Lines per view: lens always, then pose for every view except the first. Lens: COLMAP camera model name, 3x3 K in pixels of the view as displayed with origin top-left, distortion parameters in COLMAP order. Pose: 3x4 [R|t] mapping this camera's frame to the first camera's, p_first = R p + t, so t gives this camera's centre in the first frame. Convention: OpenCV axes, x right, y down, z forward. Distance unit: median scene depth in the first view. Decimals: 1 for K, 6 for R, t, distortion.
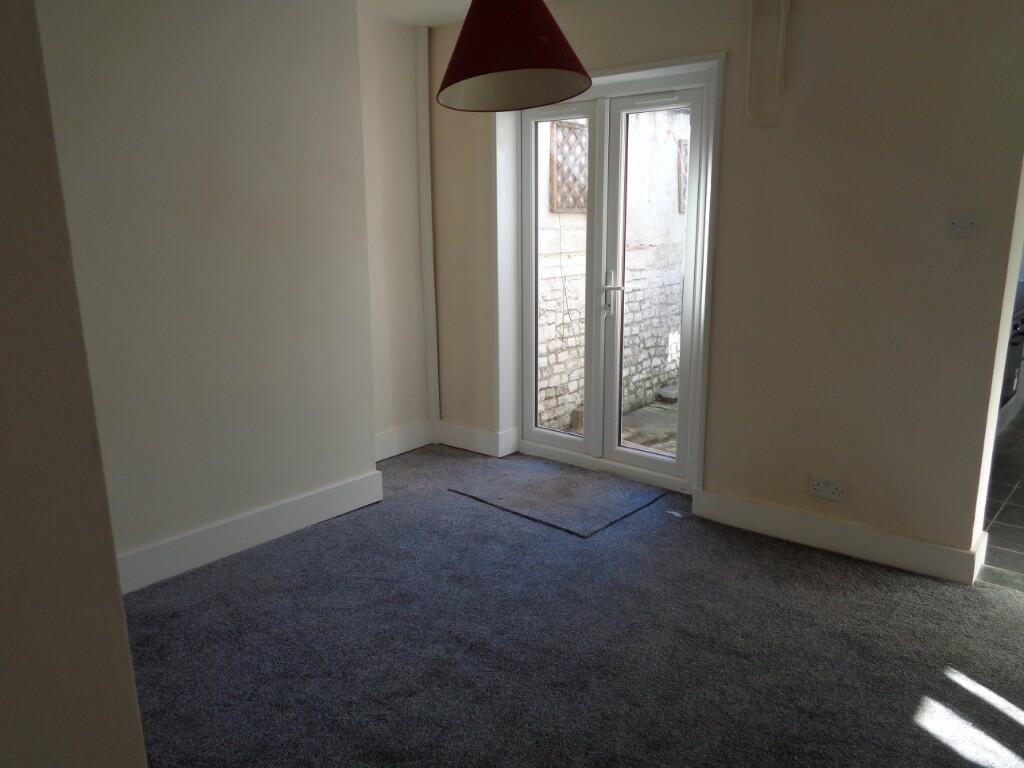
lens RADIAL K [[764.4, 0, 514.4], [0, 764.4, 389.4], [0, 0, 1]] dist [0.005279, -0.003770]
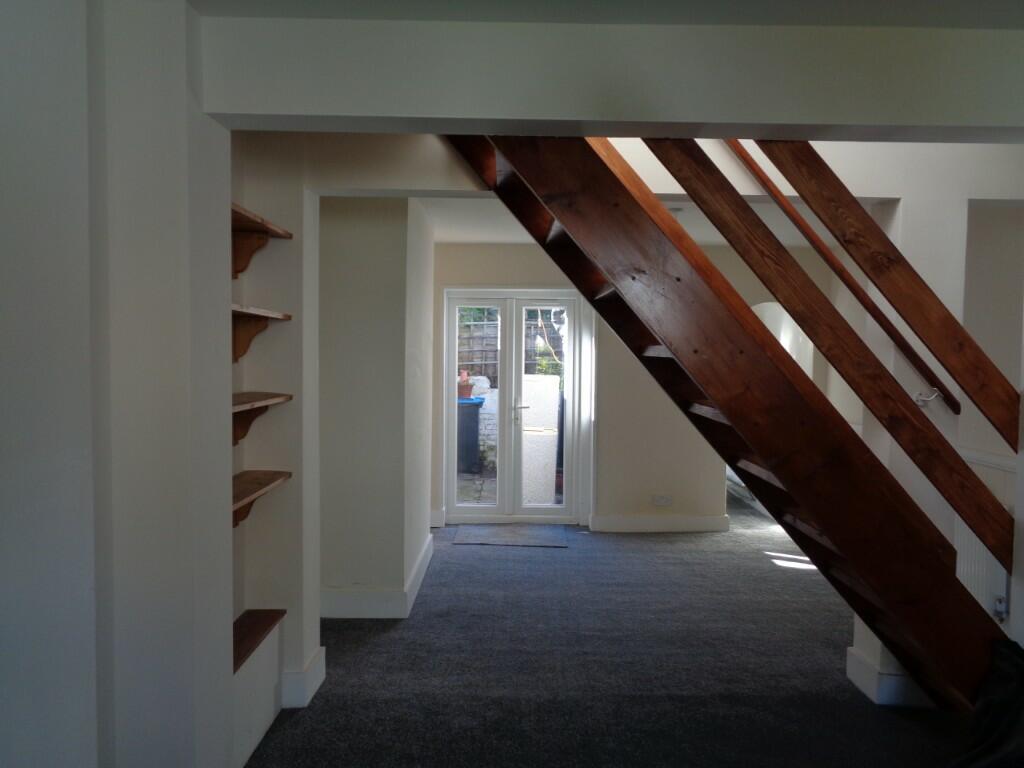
lens RADIAL K [[764.4, 0, 515.5], [0, 764.4, 386.1], [0, 0, 1]] dist [0.005279, -0.003770]
pose [[0.763322, -0.016711, 0.645802, -0.598850], [0.134617, 0.981835, -0.133707, 0.027310], [-0.631837, 0.188997, 0.751706, -0.160290]]
